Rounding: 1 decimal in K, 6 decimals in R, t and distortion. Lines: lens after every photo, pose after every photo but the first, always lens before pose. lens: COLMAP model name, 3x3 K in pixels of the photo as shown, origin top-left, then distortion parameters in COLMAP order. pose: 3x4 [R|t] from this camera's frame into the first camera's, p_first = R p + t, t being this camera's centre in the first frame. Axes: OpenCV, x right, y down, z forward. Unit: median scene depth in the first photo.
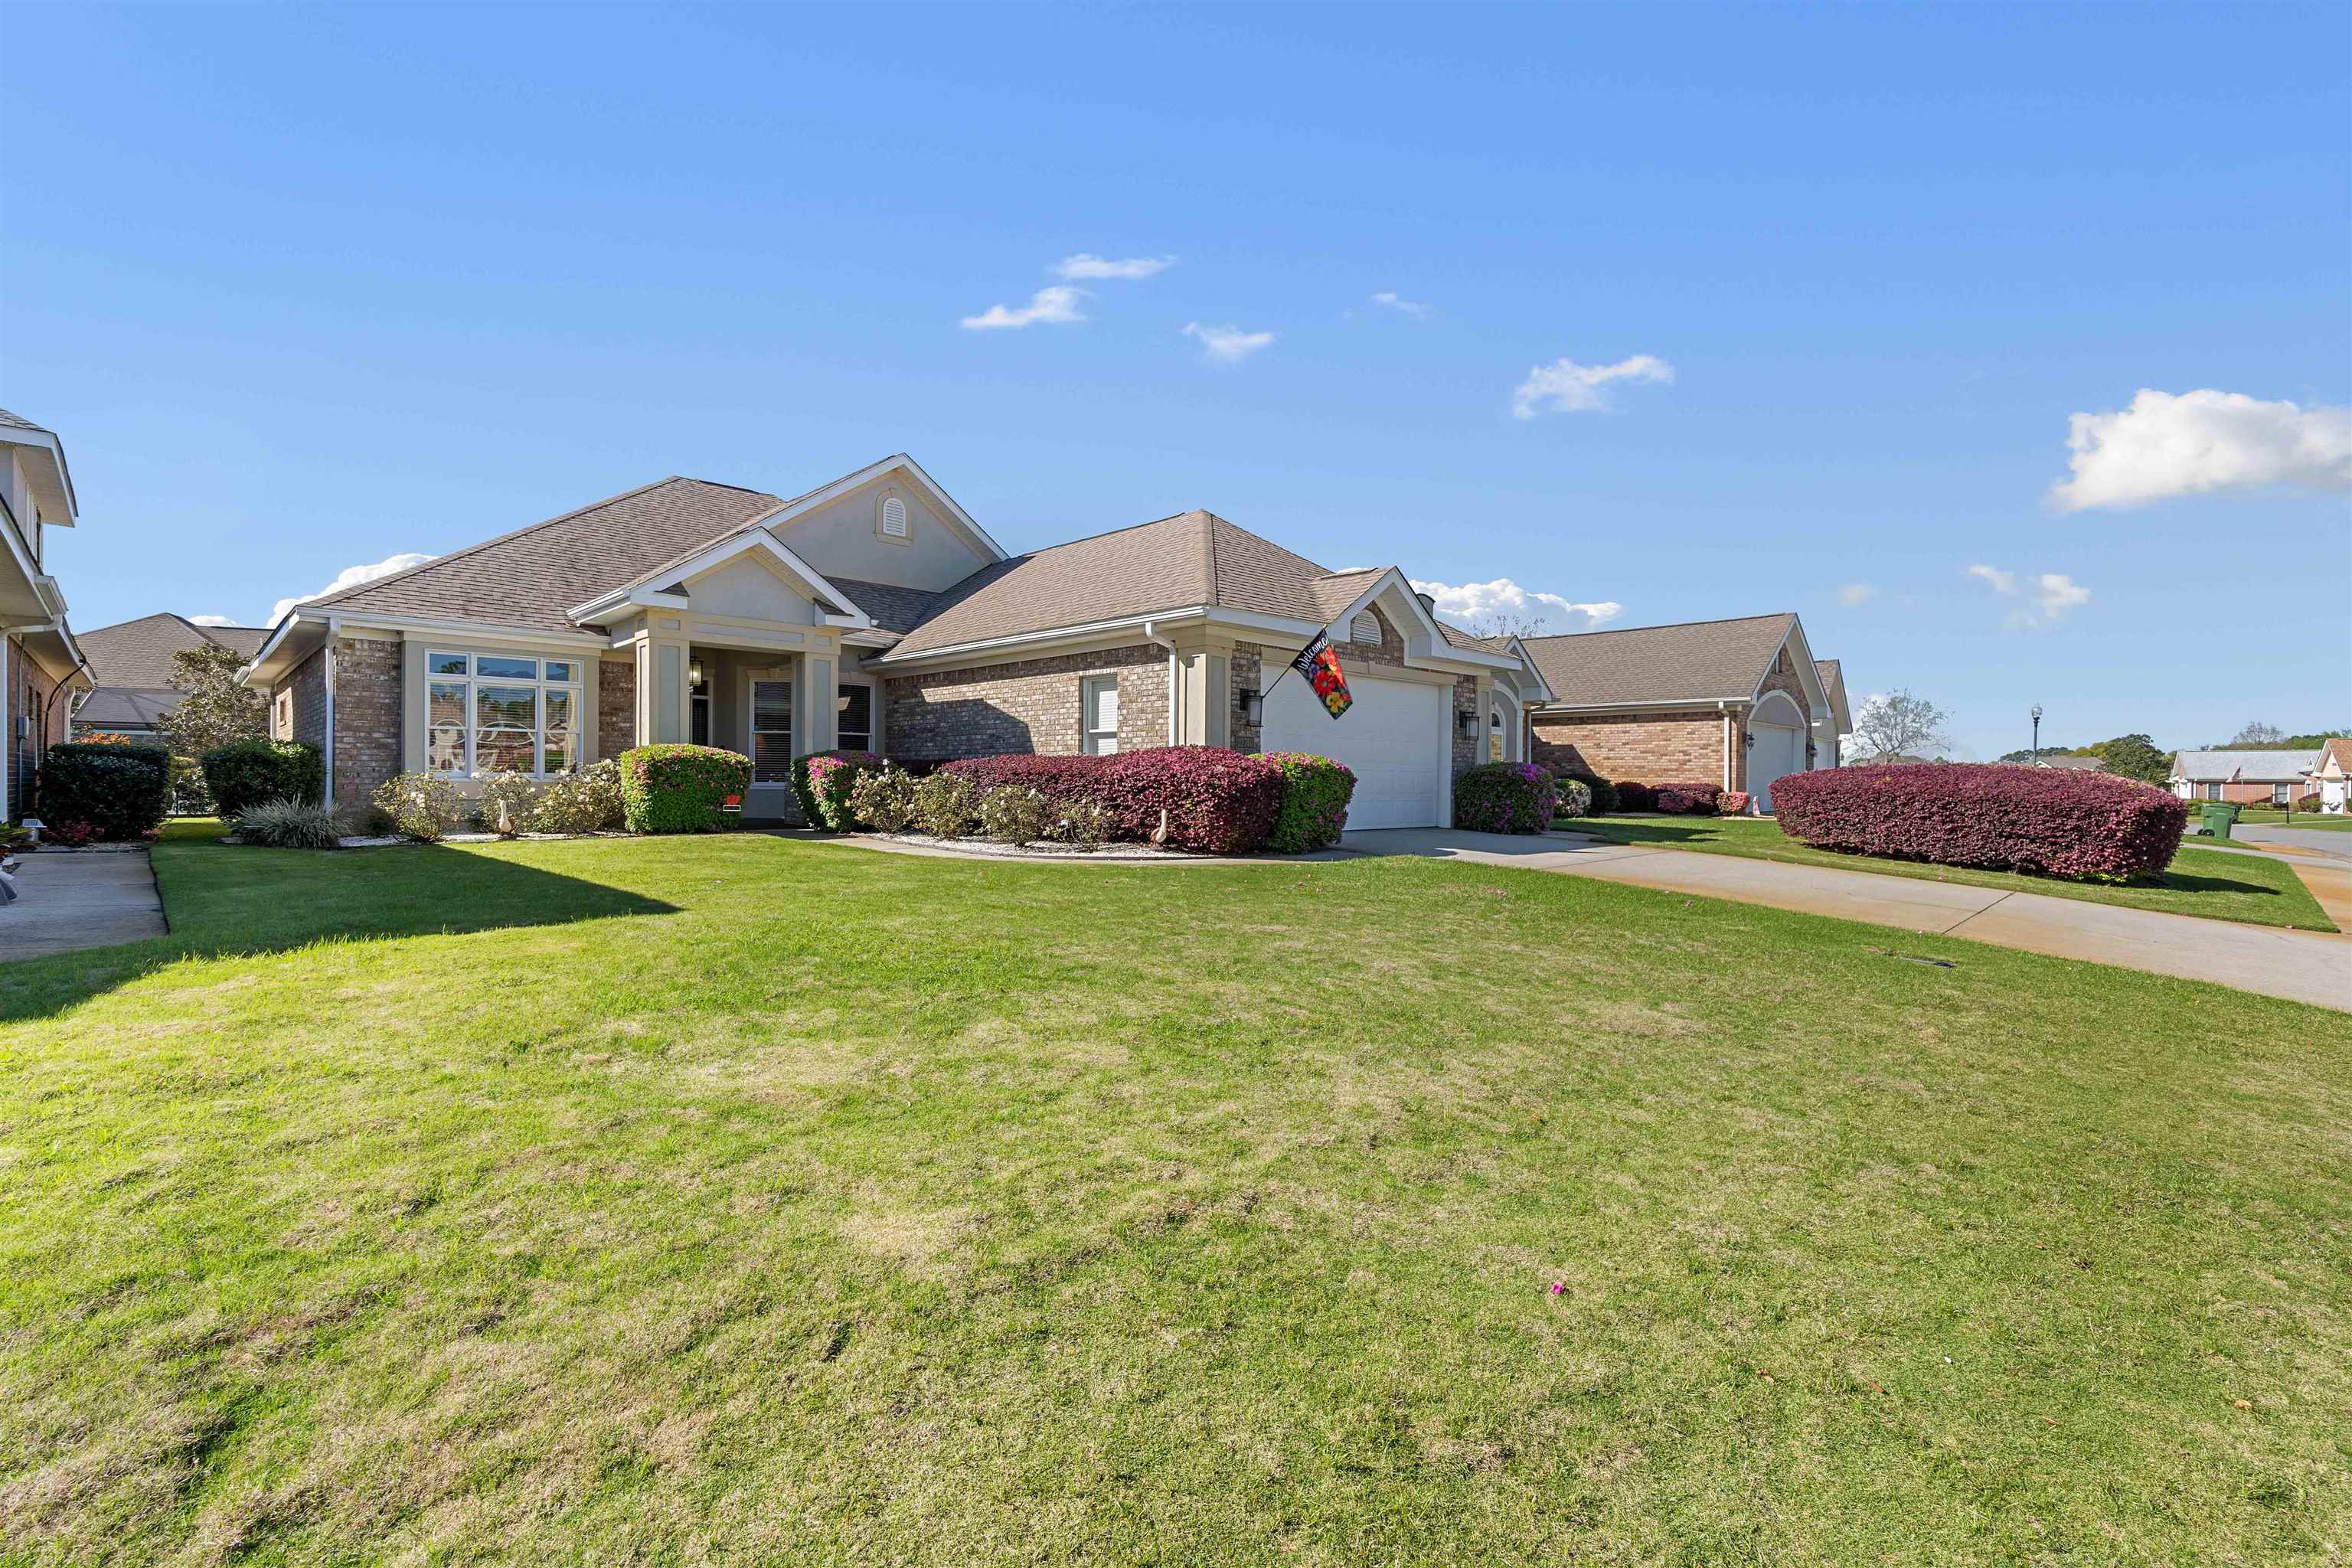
lens RADIAL K [[1033.5, 0, 1189.8], [0, 1033.5, 772.2], [0, 0, 1]] dist [-0.001388, -0.000114]
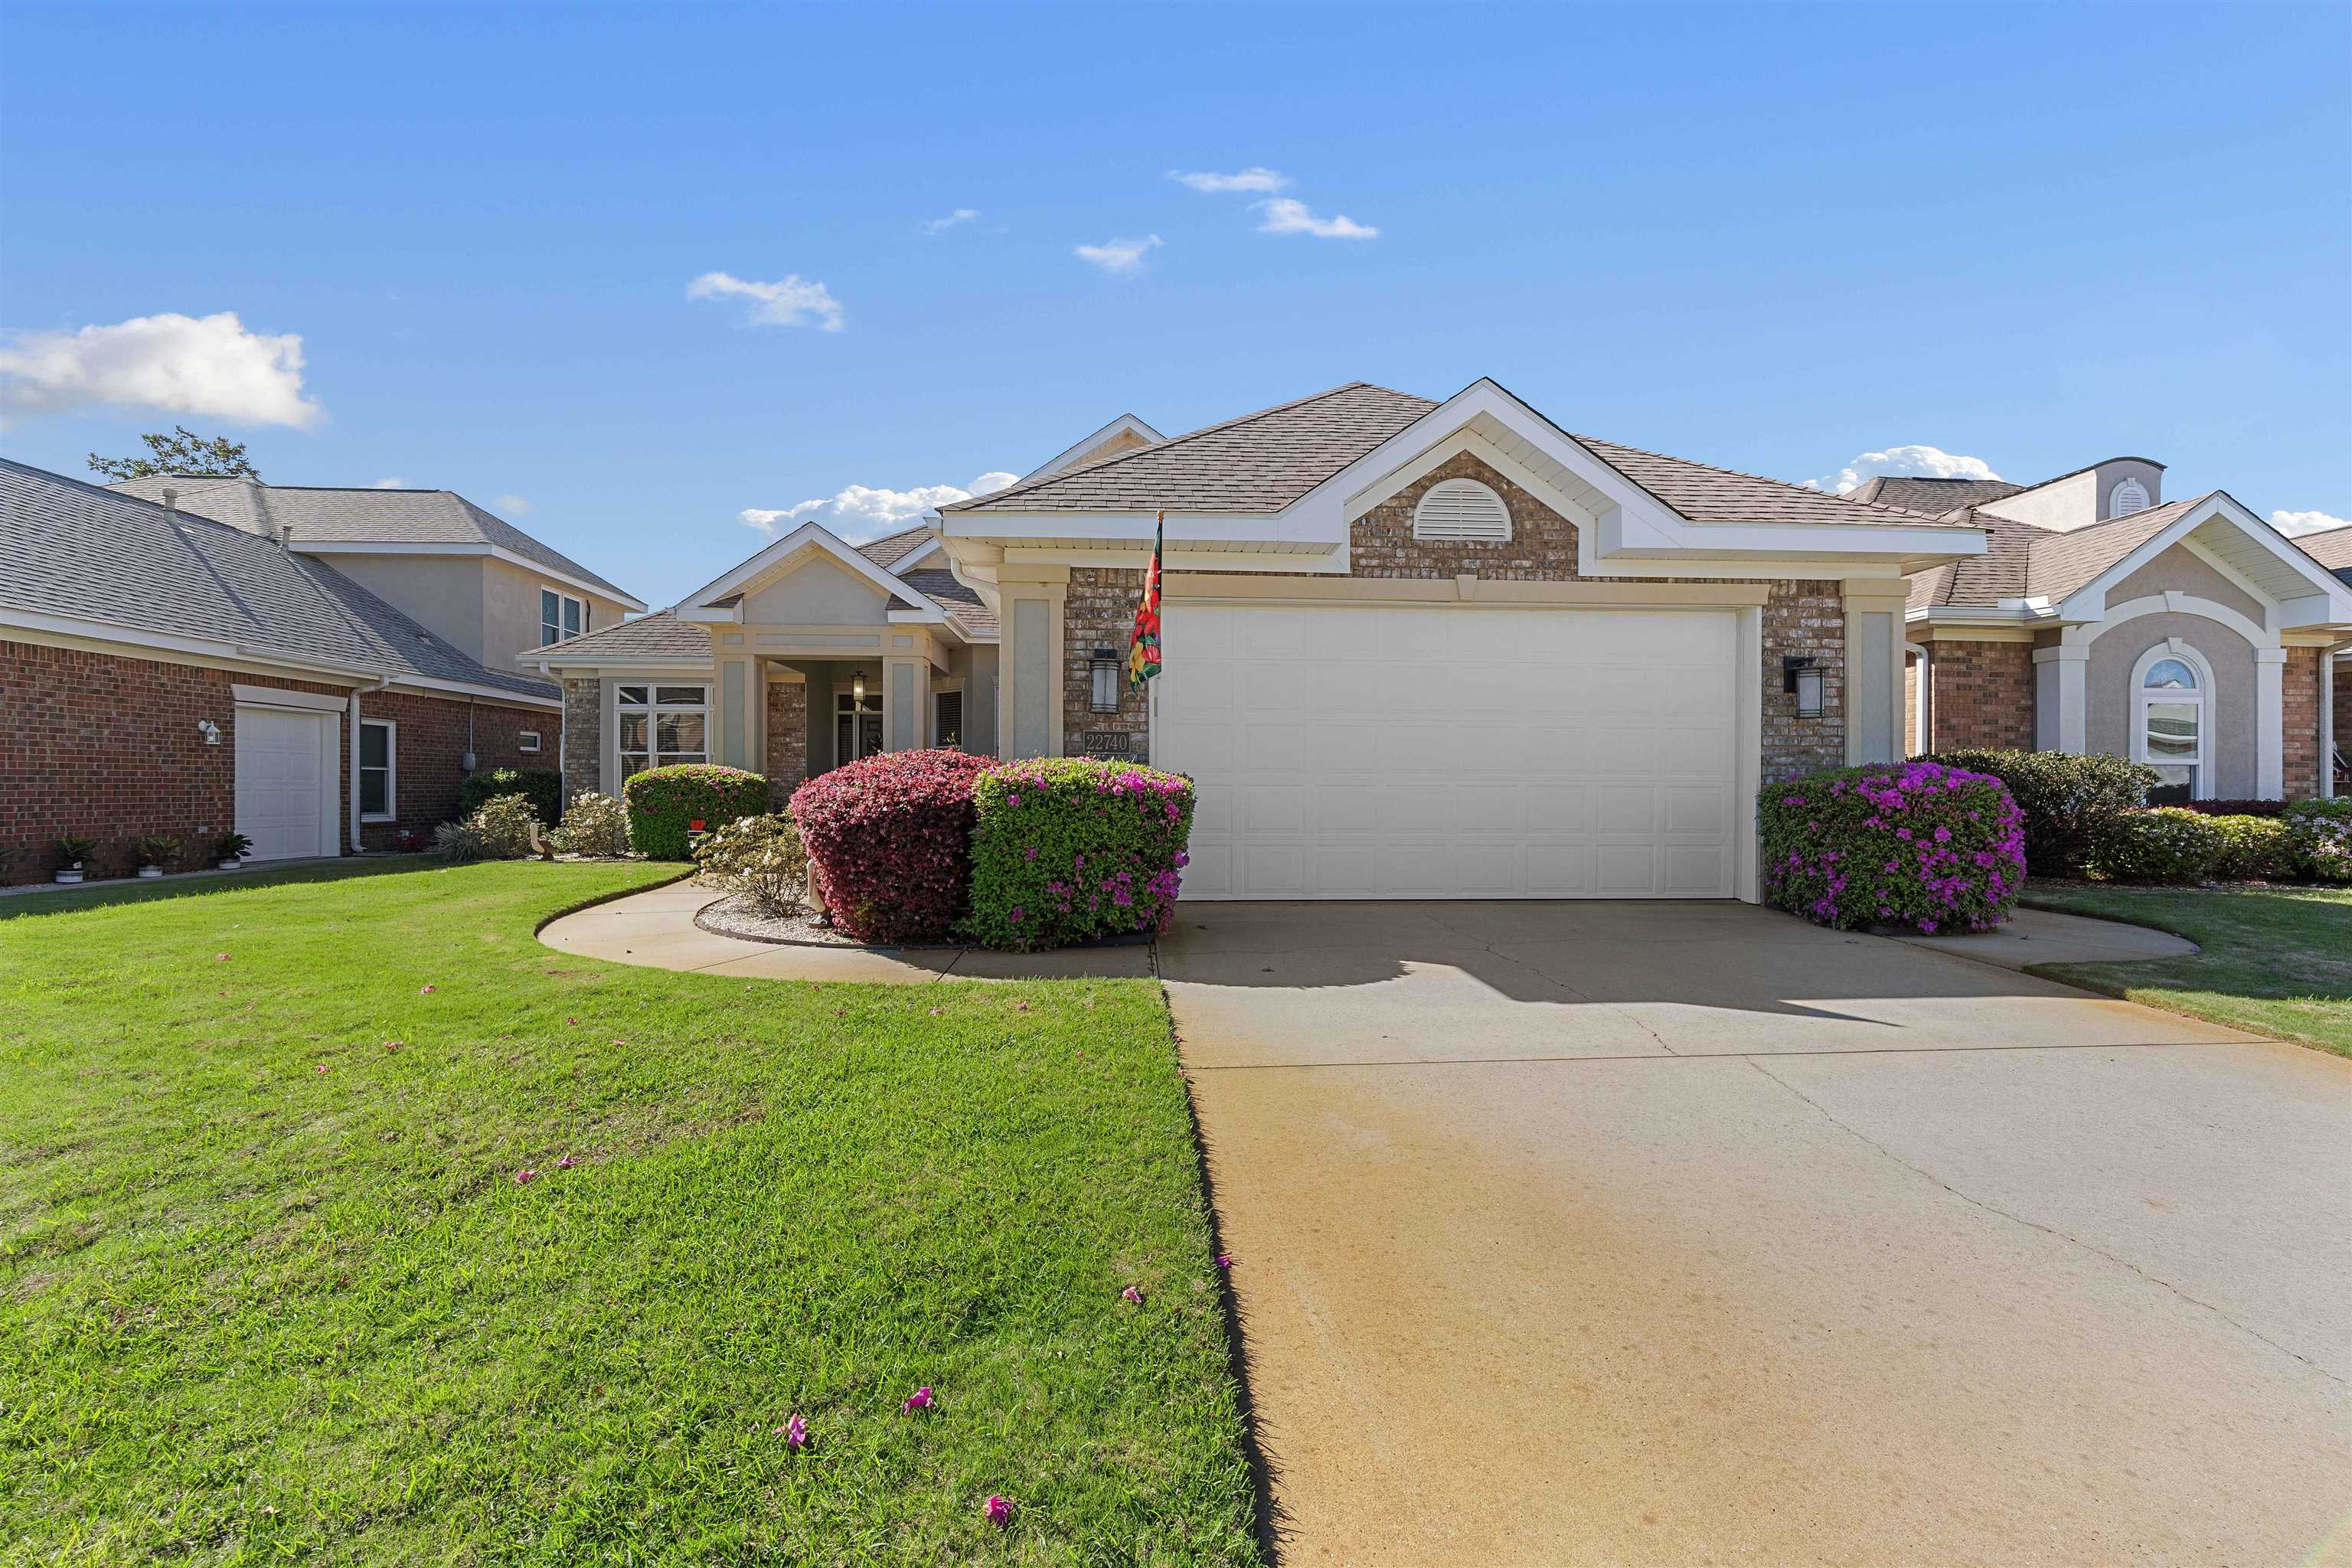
lens RADIAL K [[1033.5, 0, 1189.8], [0, 1033.5, 772.2], [0, 0, 1]] dist [-0.001388, -0.000114]
pose [[0.750155, -0.015842, -0.661072, 0.421769], [0.006210, 0.999838, -0.016912, -0.000718], [0.661232, 0.008582, 0.750132, 0.533398]]
